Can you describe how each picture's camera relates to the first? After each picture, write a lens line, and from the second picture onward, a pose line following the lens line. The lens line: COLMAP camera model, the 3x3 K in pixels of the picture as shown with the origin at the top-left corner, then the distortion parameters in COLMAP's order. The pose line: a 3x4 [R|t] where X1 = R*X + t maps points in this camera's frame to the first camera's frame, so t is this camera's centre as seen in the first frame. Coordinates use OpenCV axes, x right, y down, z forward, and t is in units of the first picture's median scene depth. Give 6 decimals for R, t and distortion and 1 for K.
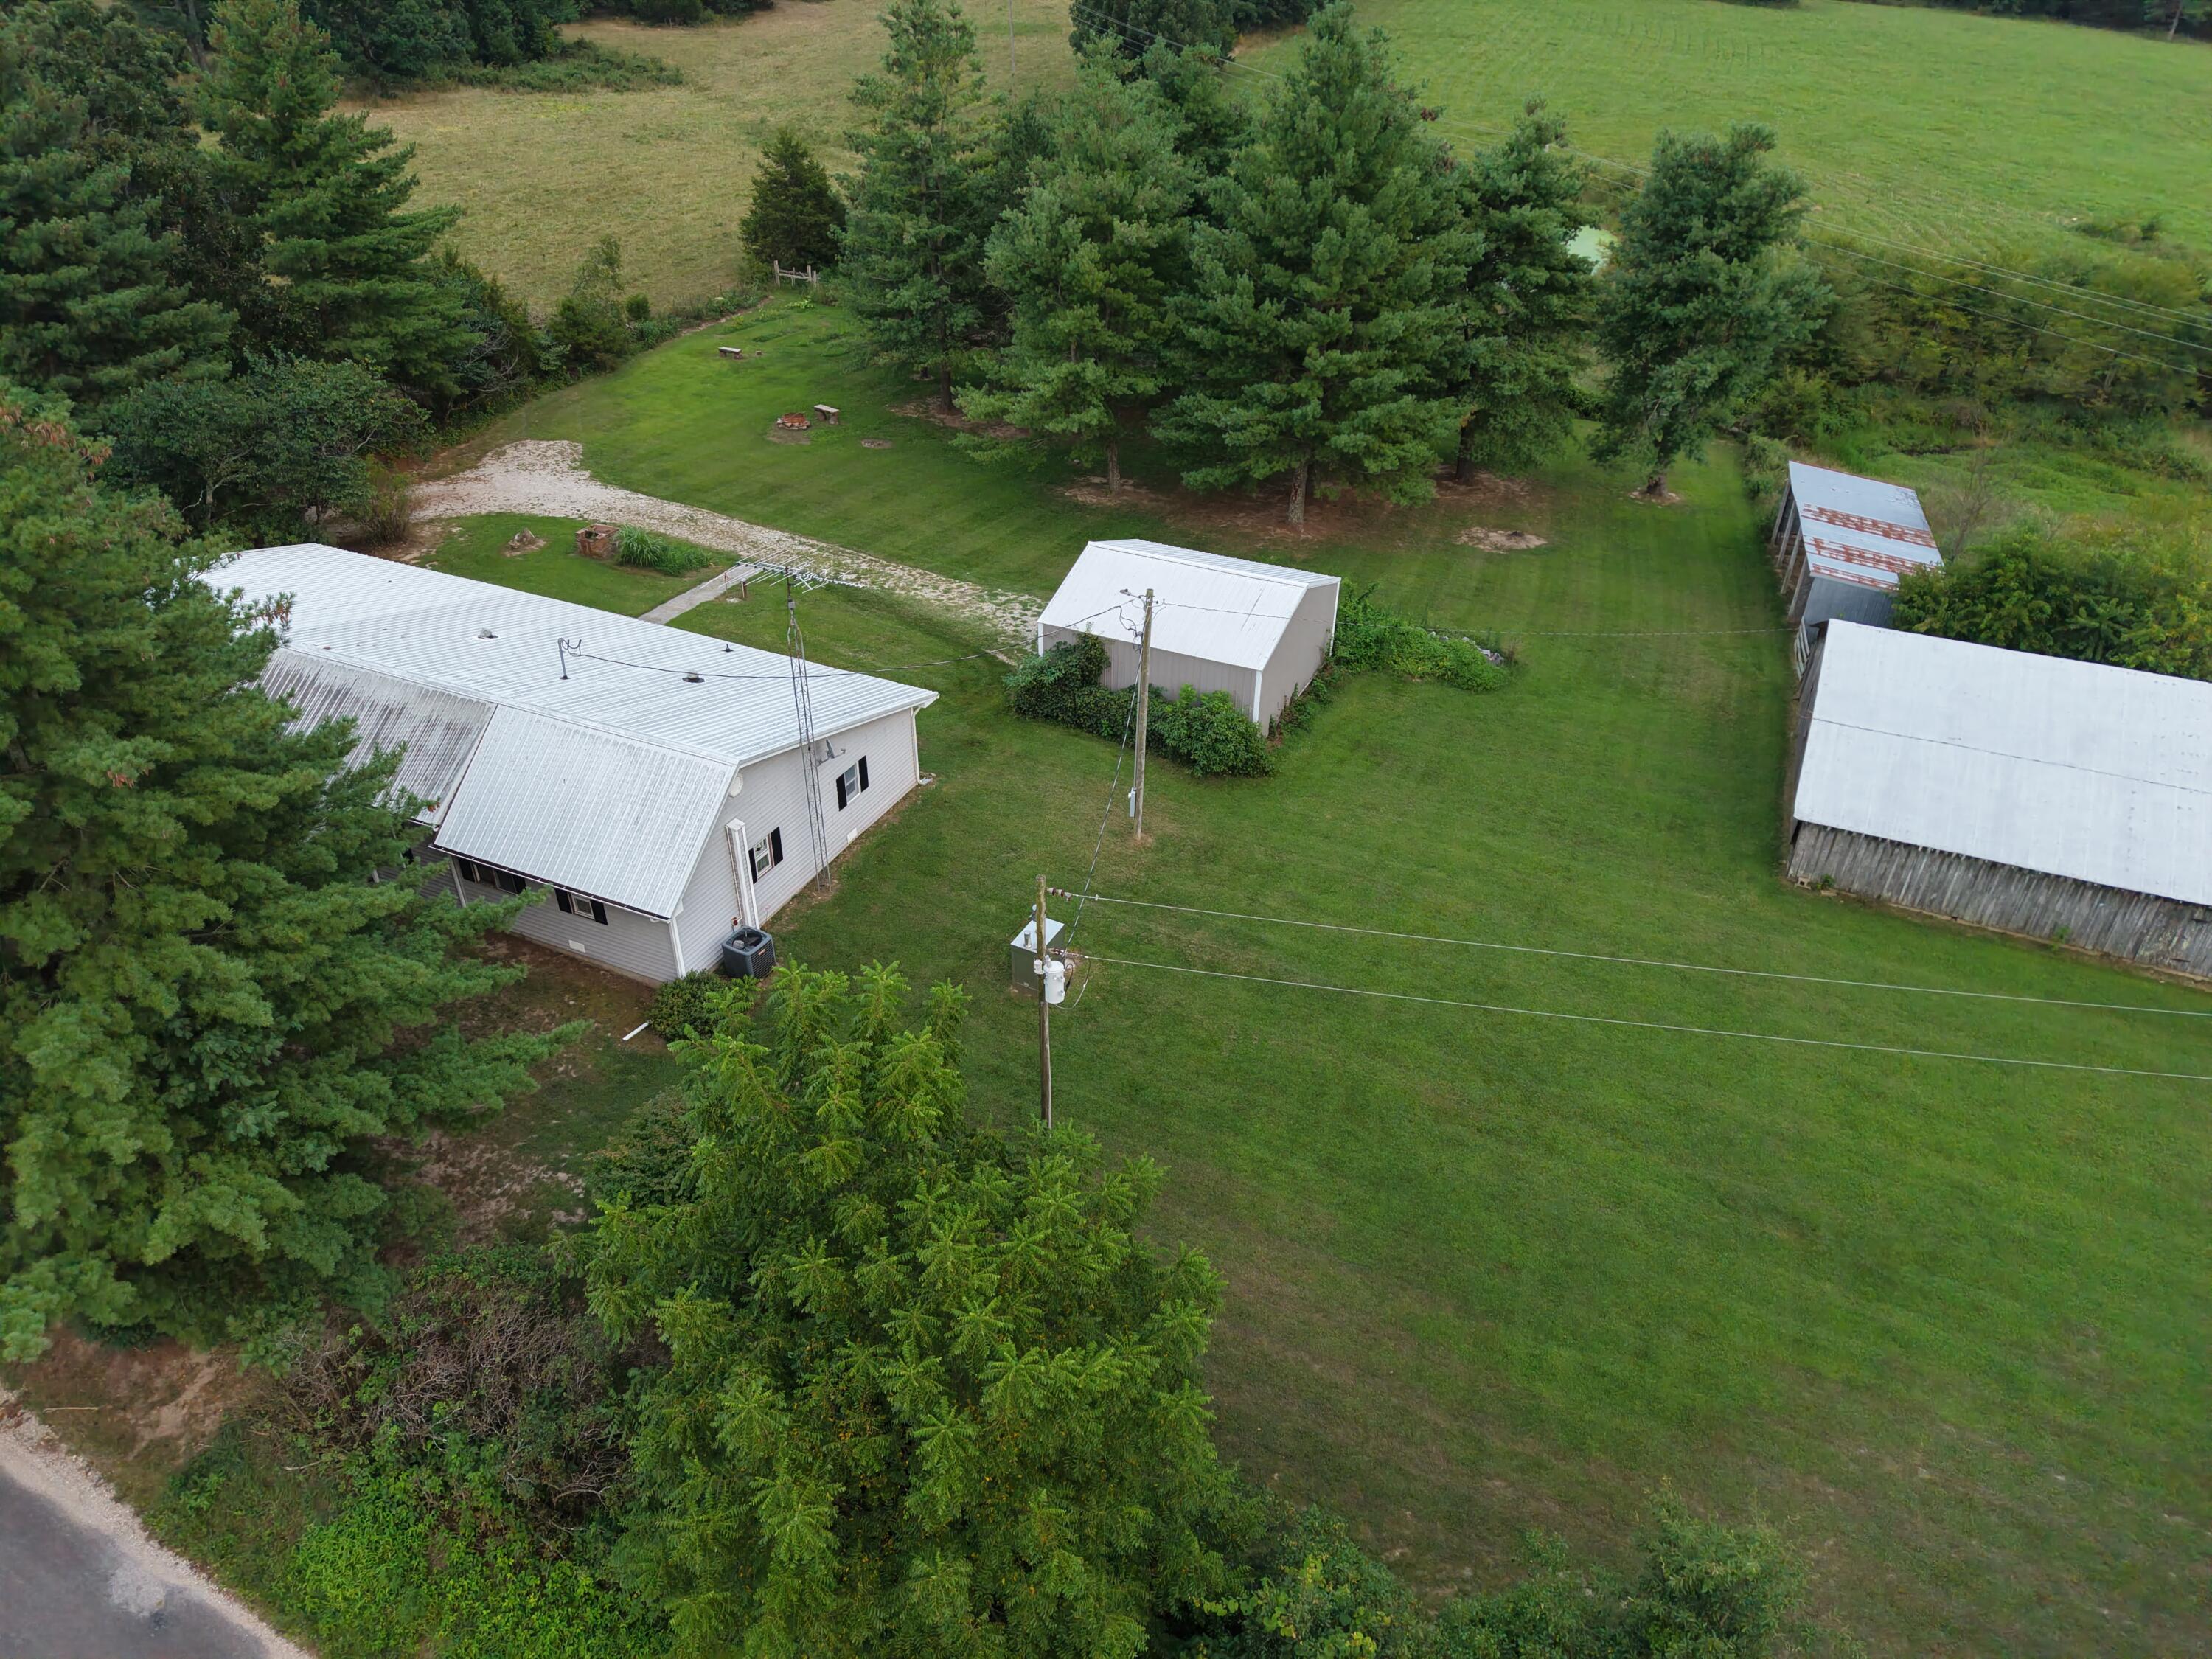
lens RADIAL K [[1475.0, 0, 1104.1], [0, 1475.0, 829.5], [0, 0, 1]] dist [0.028658, -0.021899]
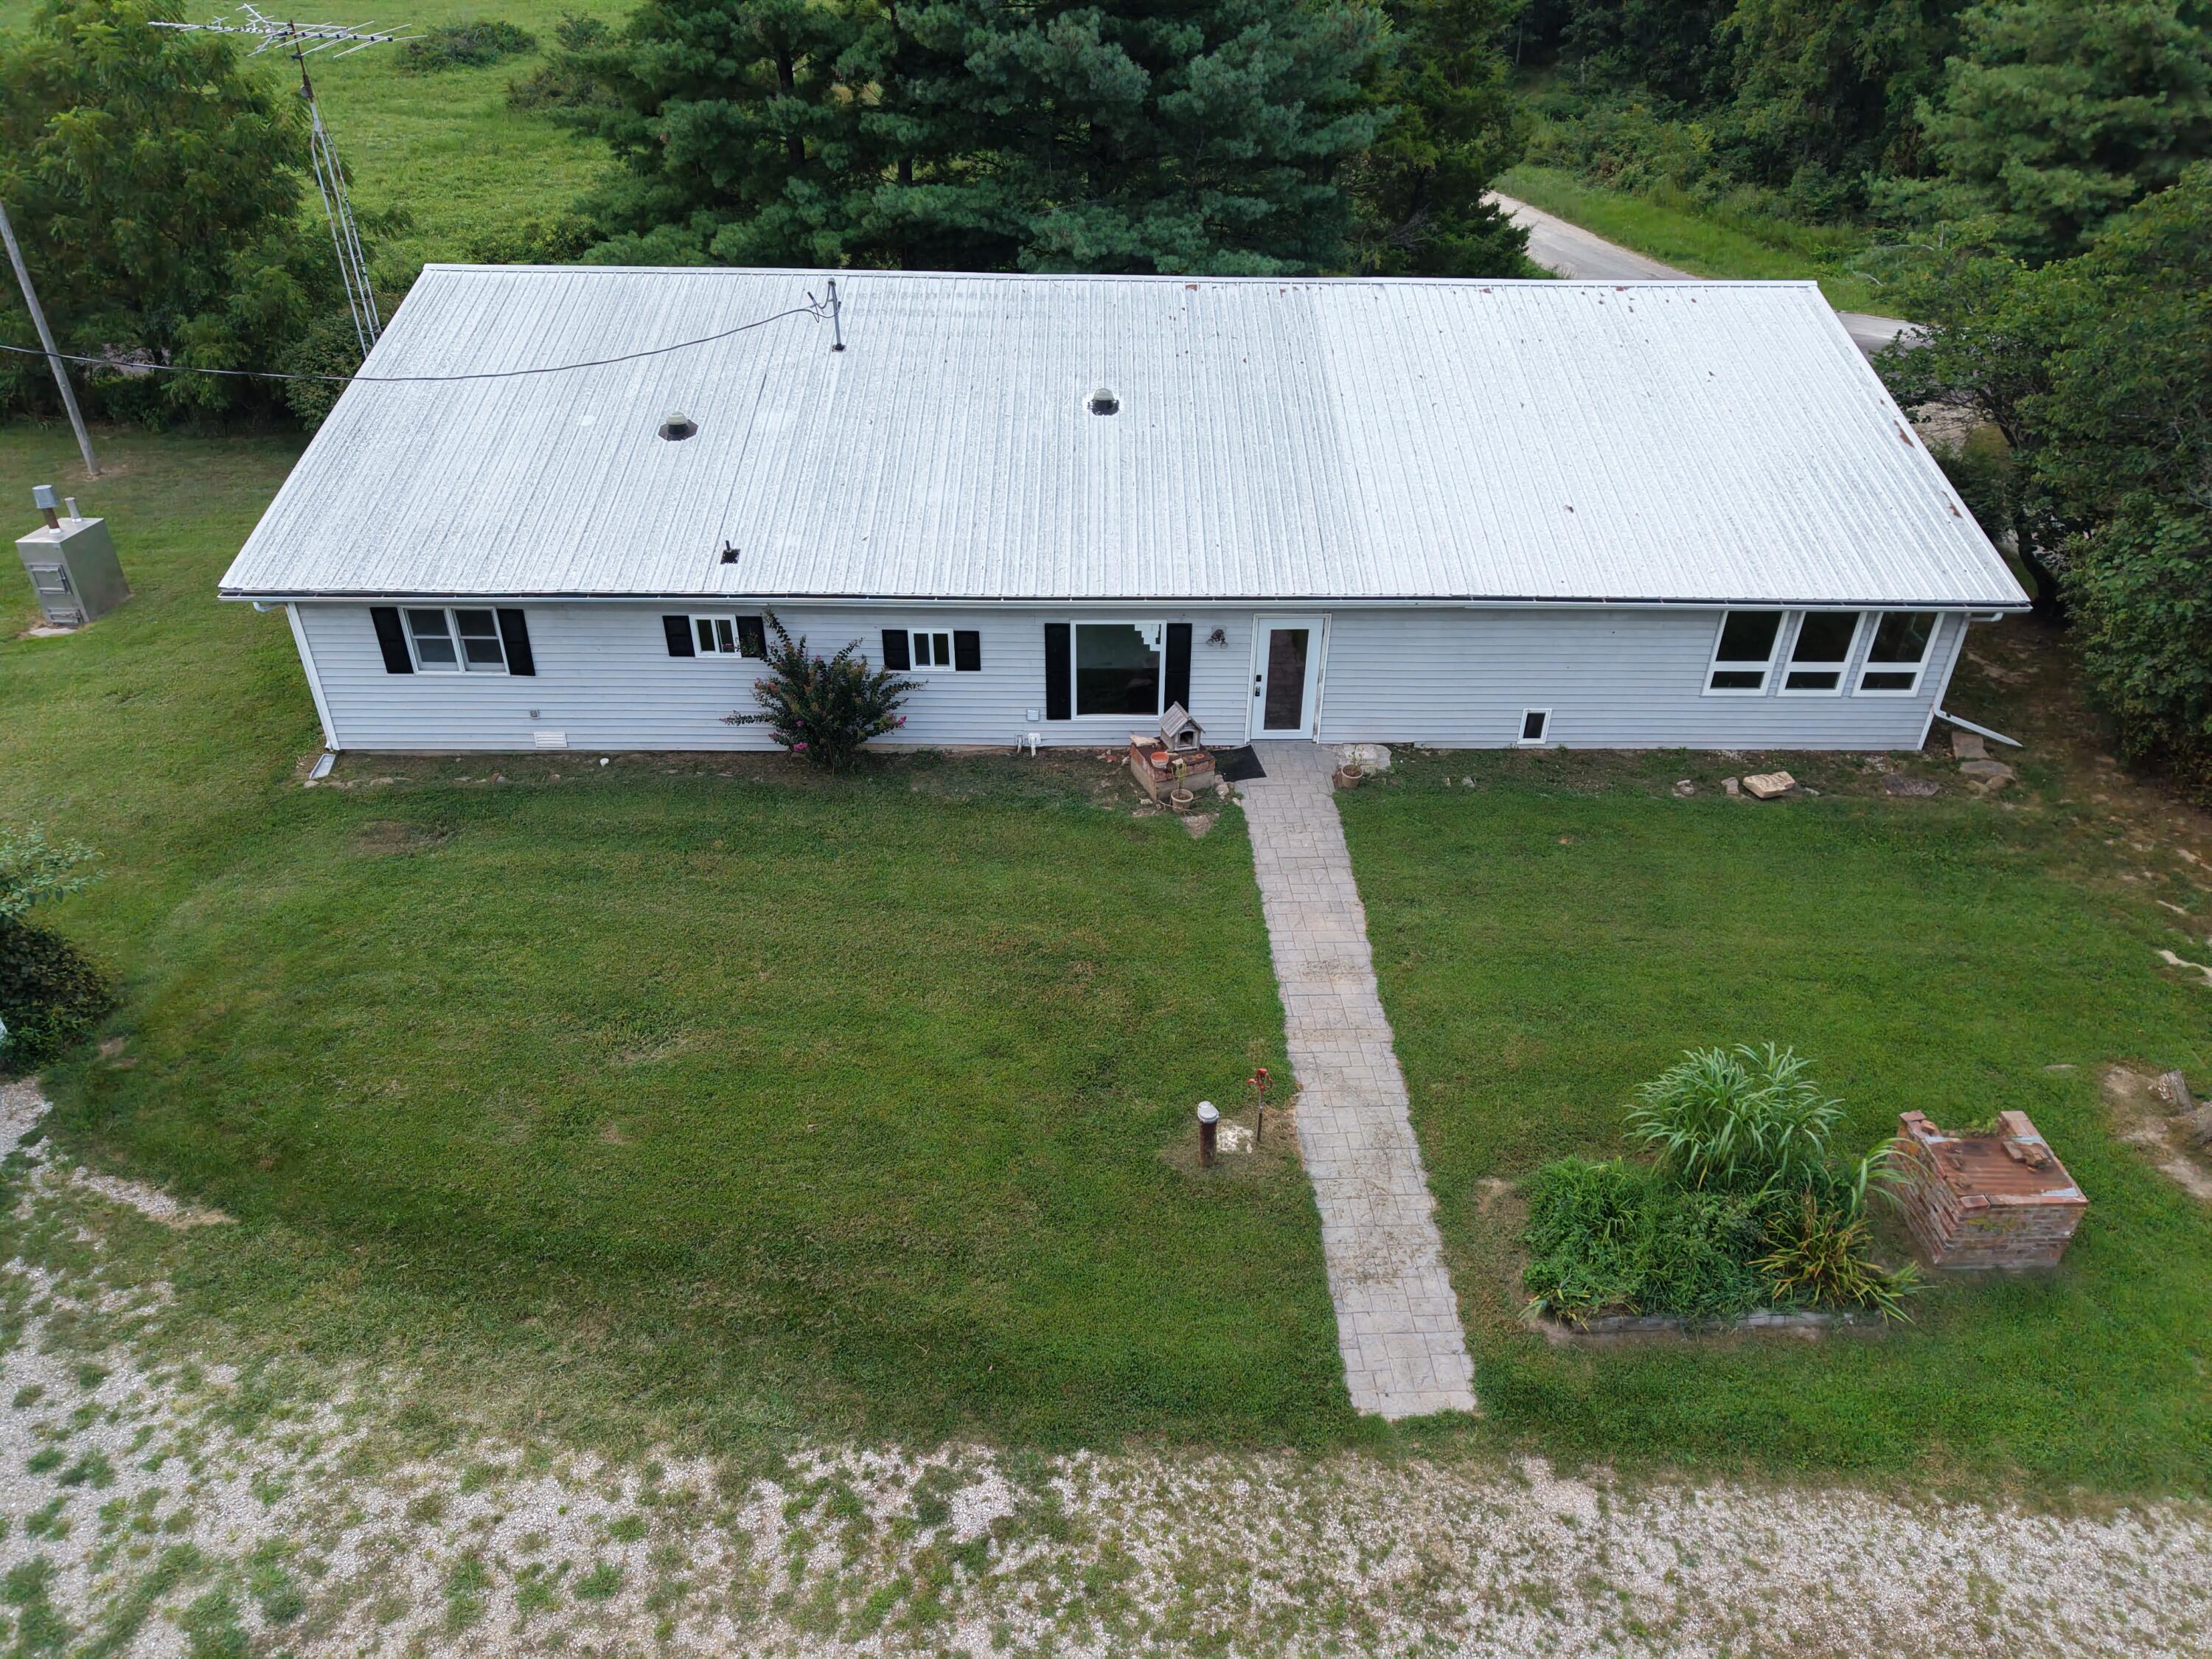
lens RADIAL K [[1475.0, 0, 1108.6], [0, 1475.0, 840.5], [0, 0, 1]] dist [0.028658, -0.021899]
pose [[-0.902510, 0.211505, -0.375154, -0.125484], [-0.256060, 0.436874, 0.862308, -0.391323], [0.346278, 0.874304, -0.340125, 0.964629]]
